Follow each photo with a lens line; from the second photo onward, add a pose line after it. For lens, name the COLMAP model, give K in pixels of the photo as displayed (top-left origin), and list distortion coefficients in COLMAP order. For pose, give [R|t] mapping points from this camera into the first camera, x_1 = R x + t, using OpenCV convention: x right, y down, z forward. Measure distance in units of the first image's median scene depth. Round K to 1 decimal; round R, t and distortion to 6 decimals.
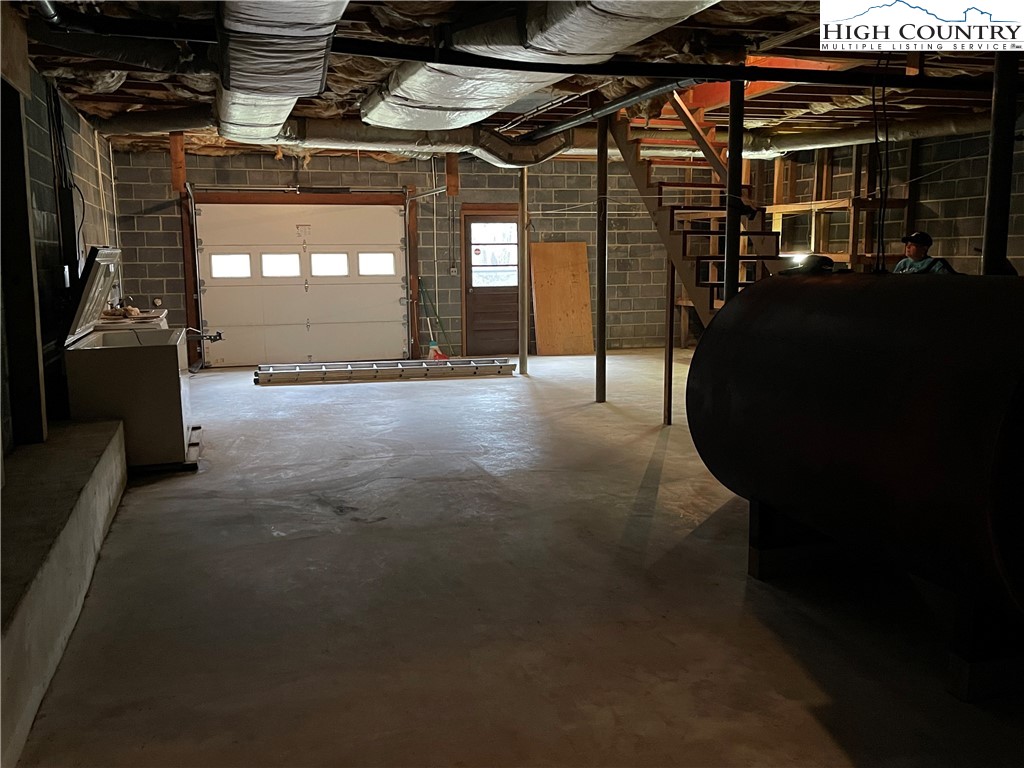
lens RADIAL K [[927.2, 0, 512.0], [0, 927.2, 384.0], [0, 0, 1]] dist [0.072197, -0.021355]
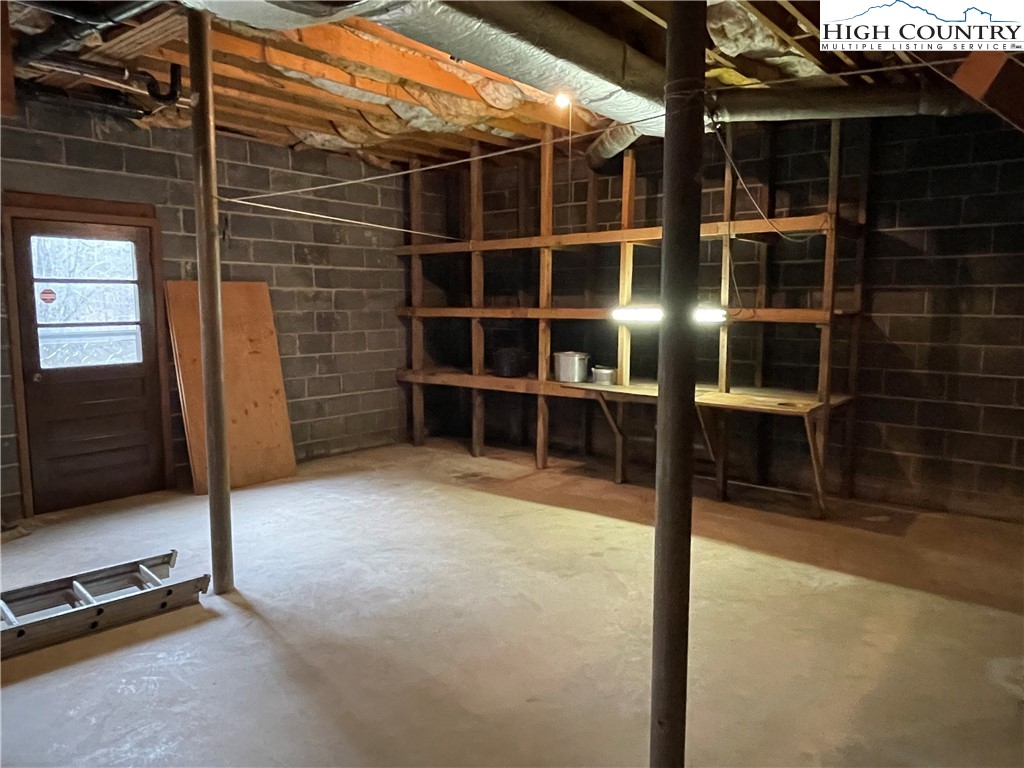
lens RADIAL K [[723.1, 0, 512.0], [0, 723.1, 384.0], [0, 0, 1]] dist [0.053912, -0.084596]
pose [[0.834710, -0.052049, 0.548224, -0.048003], [0.067691, 0.997671, -0.008343, -0.082320], [-0.546514, 0.044073, 0.836290, 0.588929]]
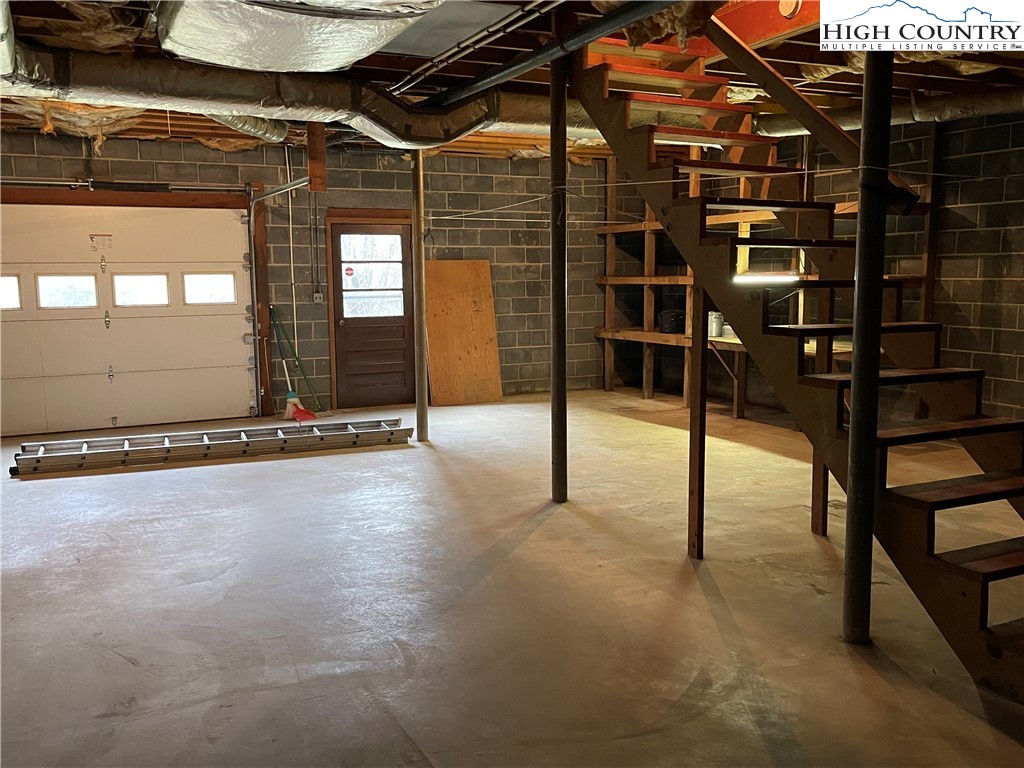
lens RADIAL K [[899.7, 0, 512.0], [0, 899.7, 384.0], [0, 0, 1]] dist [0.042439, -0.001828]
pose [[0.987189, -0.021096, 0.158153, -0.025796], [0.023723, 0.999610, -0.014740, -0.038795], [-0.157780, 0.018303, 0.987305, 0.266922]]
